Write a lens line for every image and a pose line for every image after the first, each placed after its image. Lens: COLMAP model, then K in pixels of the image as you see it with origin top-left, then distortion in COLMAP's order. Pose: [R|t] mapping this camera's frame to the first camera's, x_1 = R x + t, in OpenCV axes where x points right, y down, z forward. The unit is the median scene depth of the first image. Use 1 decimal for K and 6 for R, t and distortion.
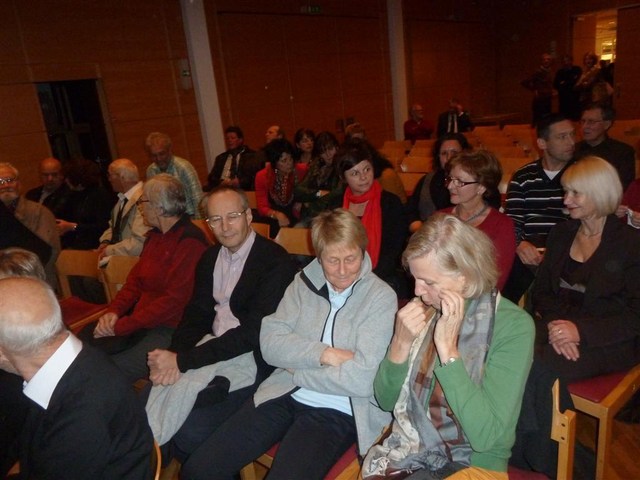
lens RADIAL K [[479.6, 0, 319.8], [0, 479.6, 230.3], [0, 0, 1]] dist [-0.069278, -0.002632]
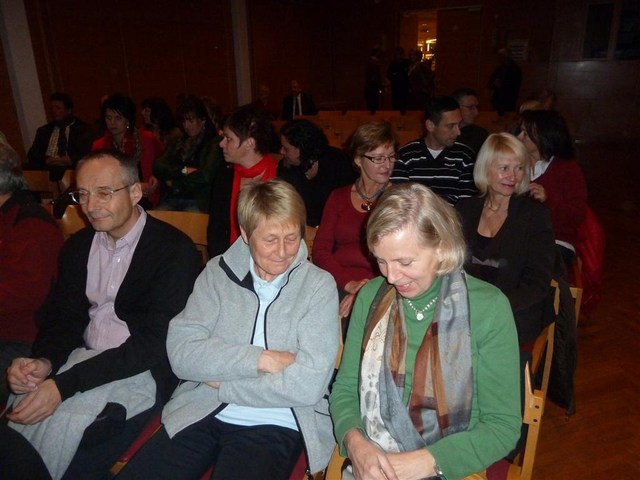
lens RADIAL K [[479.6, 0, 319.8], [0, 479.6, 230.3], [0, 0, 1]] dist [-0.069278, -0.002632]
pose [[0.935476, -0.025494, 0.352469, -0.155262], [0.015562, 0.999399, 0.030984, 0.017151], [-0.353047, -0.023499, 0.935311, 0.197166]]
